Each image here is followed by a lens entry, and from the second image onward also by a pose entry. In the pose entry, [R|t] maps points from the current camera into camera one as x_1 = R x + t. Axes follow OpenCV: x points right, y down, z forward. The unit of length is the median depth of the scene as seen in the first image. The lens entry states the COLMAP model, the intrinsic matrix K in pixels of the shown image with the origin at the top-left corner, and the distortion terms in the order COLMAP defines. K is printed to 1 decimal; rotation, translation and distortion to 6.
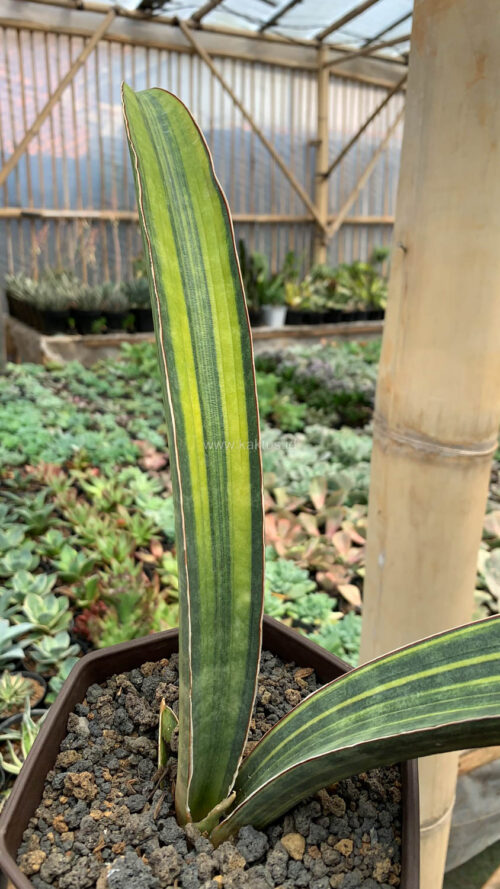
lens RADIAL K [[690.7, 0, 244.4], [0, 690.7, 434.3], [0, 0, 1]] dist [0.108768, -0.239163]
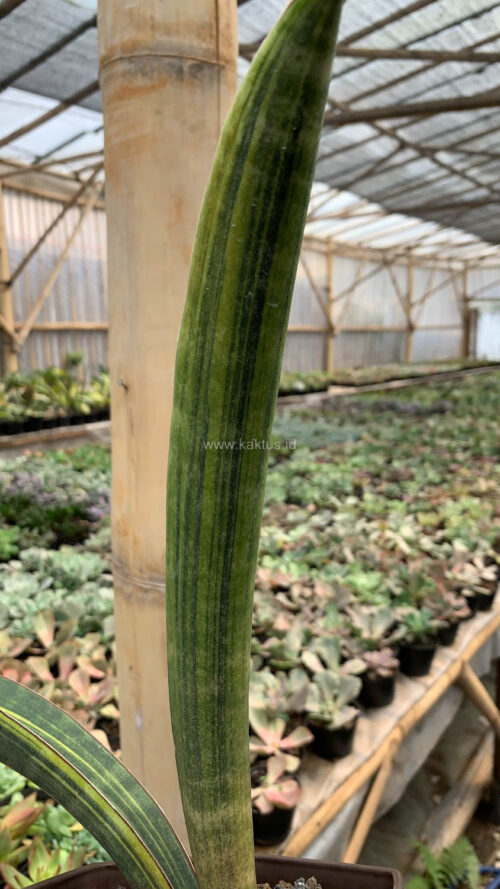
lens RADIAL K [[694.8, 0, 248.6], [0, 694.8, 439.1], [0, 0, 1]] dist [0.039669, -0.088041]
pose [[0.906393, -0.088948, 0.412965, -0.004855], [0.141955, 0.984866, -0.099438, -0.022411], [-0.397871, 0.148753, 0.905302, 0.024402]]
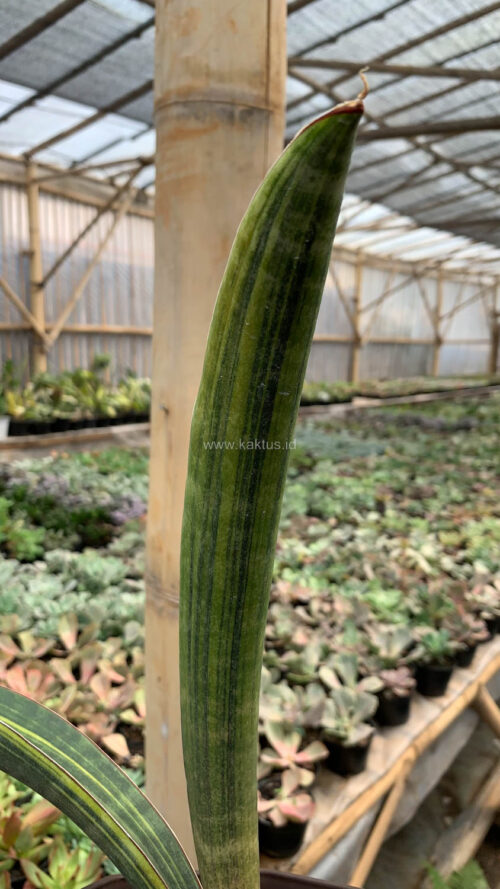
lens RADIAL K [[697.9, 0, 246.9], [0, 697.9, 435.3], [0, 0, 1]] dist [0.032067, -0.081072]
pose [[0.922318, -0.046442, 0.383631, -0.014572], [0.098365, 0.988267, -0.116847, -0.029886], [-0.373703, 0.145506, 0.916064, 0.012676]]
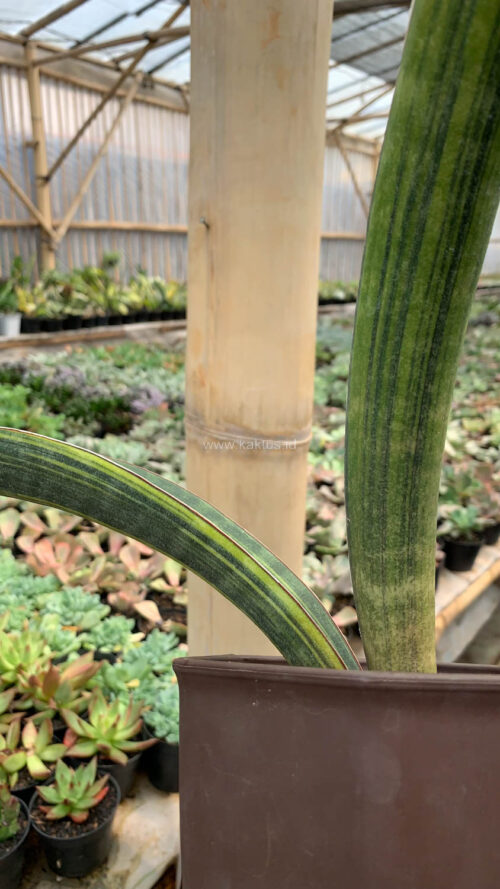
lens RADIAL K [[697.9, 0, 246.8], [0, 697.9, 431.3], [0, 0, 1]] dist [0.006546, -0.013548]
pose [[0.927173, -0.097970, 0.361597, -0.023021], [0.103521, 0.994619, 0.004039, 0.000168], [-0.360047, 0.033688, 0.932326, 0.041802]]
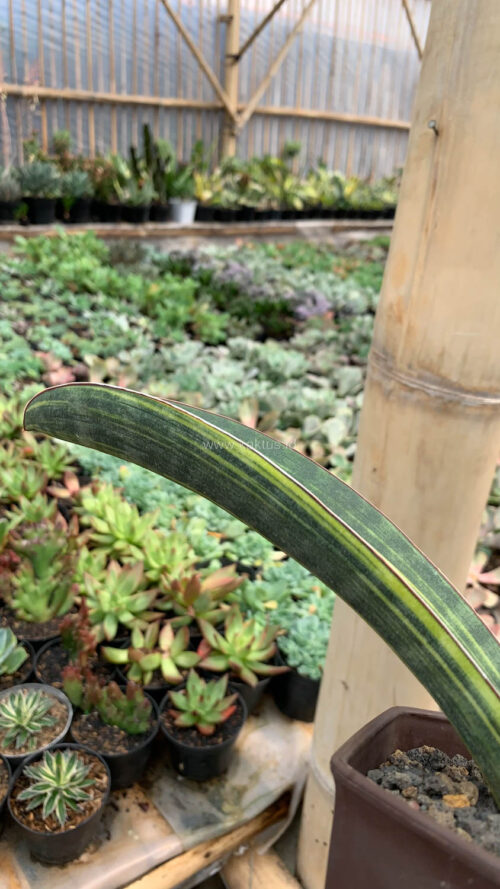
lens RADIAL K [[687.6, 0, 242.7], [0, 687.6, 433.9], [0, 0, 1]] dist [0.109550, -0.269919]
pose [[0.989581, -0.006019, 0.143851, -0.024548], [-0.014242, 0.990133, 0.139403, -0.013280], [-0.143271, -0.139999, 0.979731, 0.077094]]
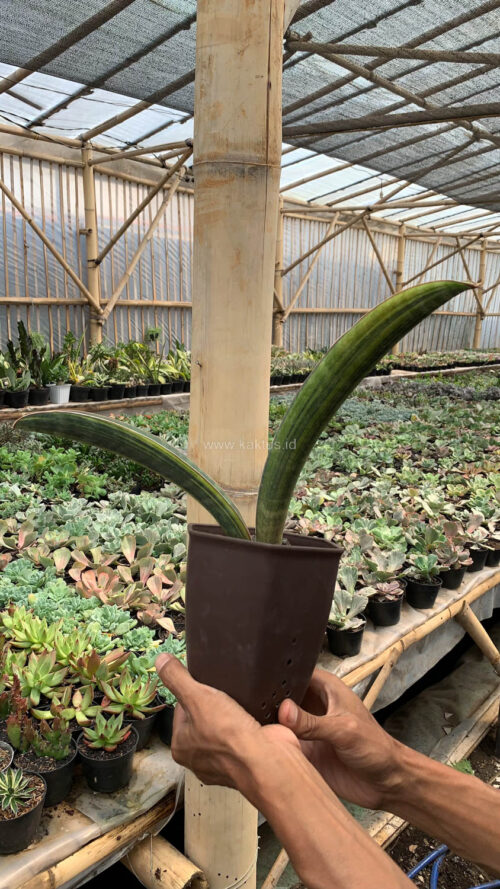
lens RADIAL K [[692.6, 0, 250.0], [0, 692.6, 441.2], [0, 0, 1]] dist [0.049542, -0.082339]
pose [[0.945333, -0.054210, 0.321570, -0.049437], [0.082653, 0.993718, -0.075456, 0.007782], [-0.315459, 0.097910, 0.943875, -0.136377]]
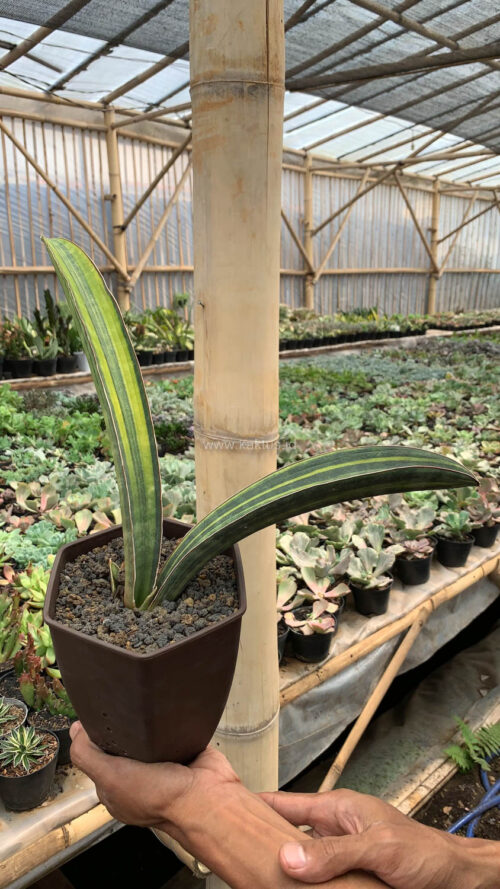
lens RADIAL K [[694.8, 0, 248.6], [0, 694.8, 439.1], [0, 0, 1]] dist [0.039669, -0.088041]
pose [[0.959846, -0.086040, 0.267007, -0.025932], [0.100254, 0.994156, -0.040042, 0.023037], [-0.262001, 0.065203, 0.962862, -0.116400]]
